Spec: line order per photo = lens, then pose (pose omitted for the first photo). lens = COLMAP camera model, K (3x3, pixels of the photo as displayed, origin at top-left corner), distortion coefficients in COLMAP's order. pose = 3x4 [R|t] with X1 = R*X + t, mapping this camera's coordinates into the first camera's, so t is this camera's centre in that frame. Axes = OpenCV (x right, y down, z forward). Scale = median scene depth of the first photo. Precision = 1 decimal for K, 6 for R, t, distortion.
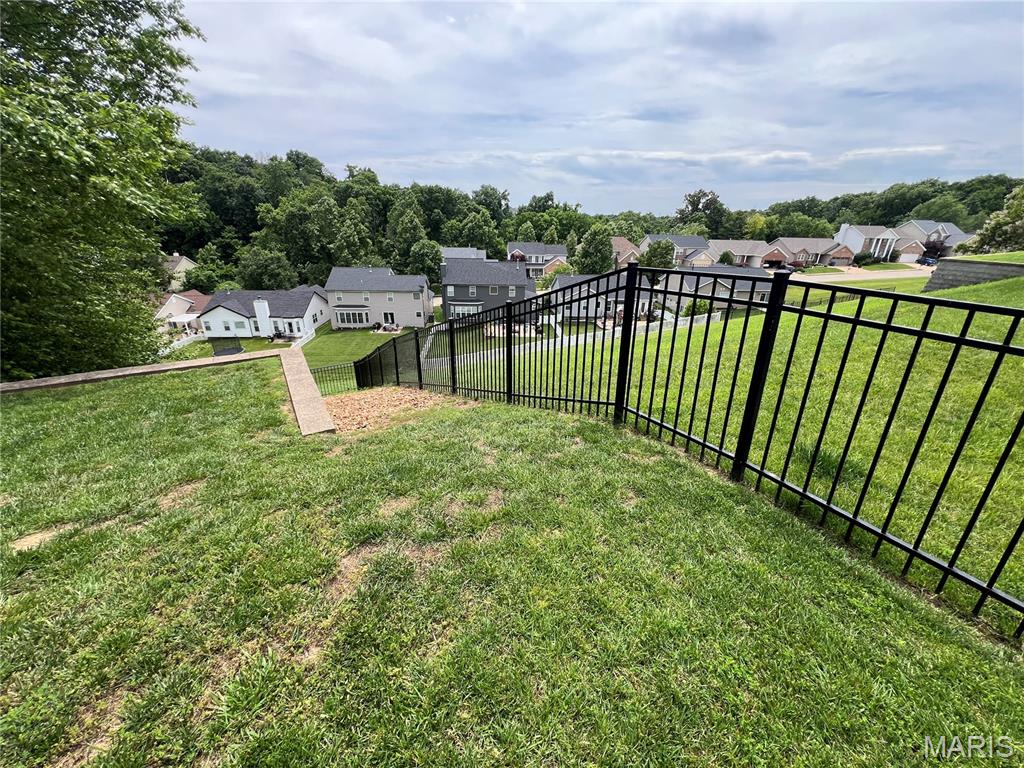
lens RADIAL K [[408.4, 0, 519.5], [0, 408.4, 381.1], [0, 0, 1]] dist [0.000933, 0.000441]
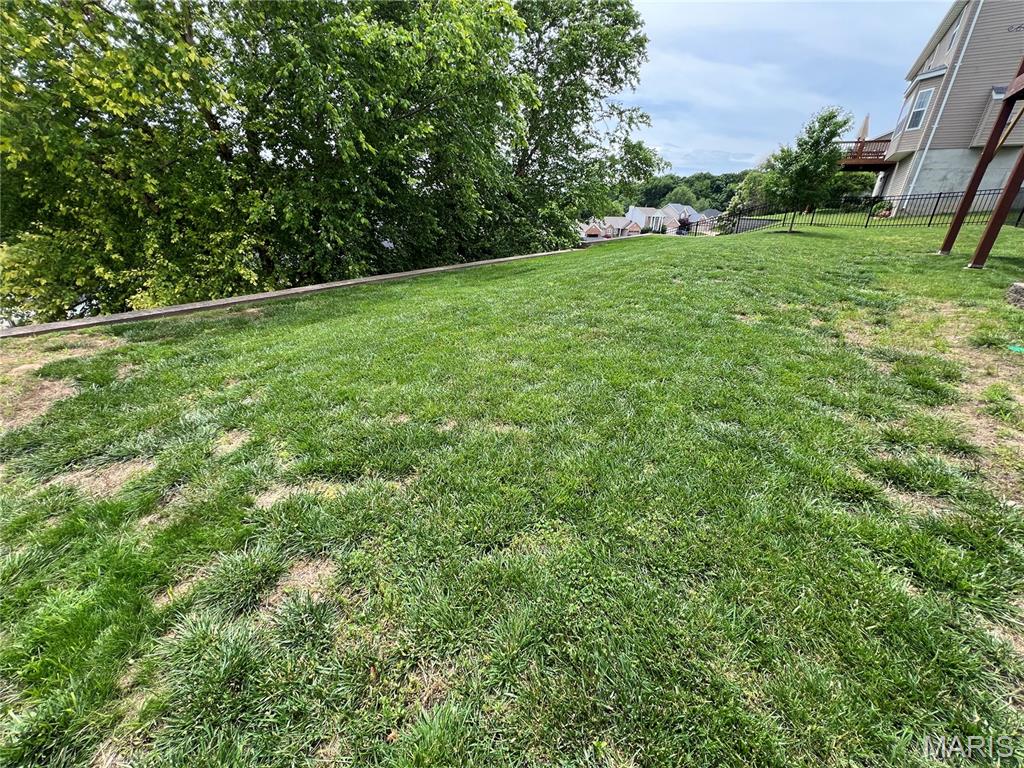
lens RADIAL K [[408.4, 0, 508.6], [0, 408.4, 378.3], [0, 0, 1]] dist [0.000933, 0.000441]
pose [[0.910094, -0.155937, 0.383944, -0.131100], [0.144651, 0.987764, 0.058298, 0.026286], [-0.388337, 0.002481, 0.921514, -0.049820]]
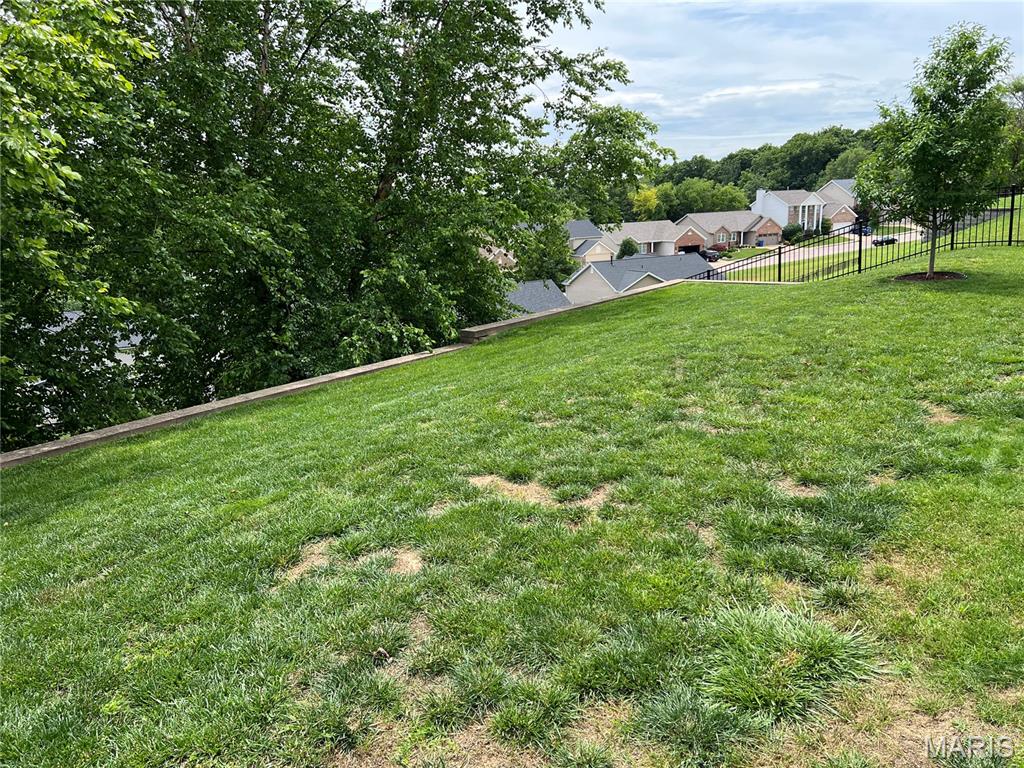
lens RADIAL K [[765.6, 0, 508.3], [0, 765.6, 386.9], [0, 0, 1]] dist [0.013603, -0.002268]
pose [[0.930153, -0.142977, 0.338190, -0.098303], [0.191894, 0.974564, -0.115766, 0.019657], [-0.313036, 0.172577, 0.933930, -0.048367]]
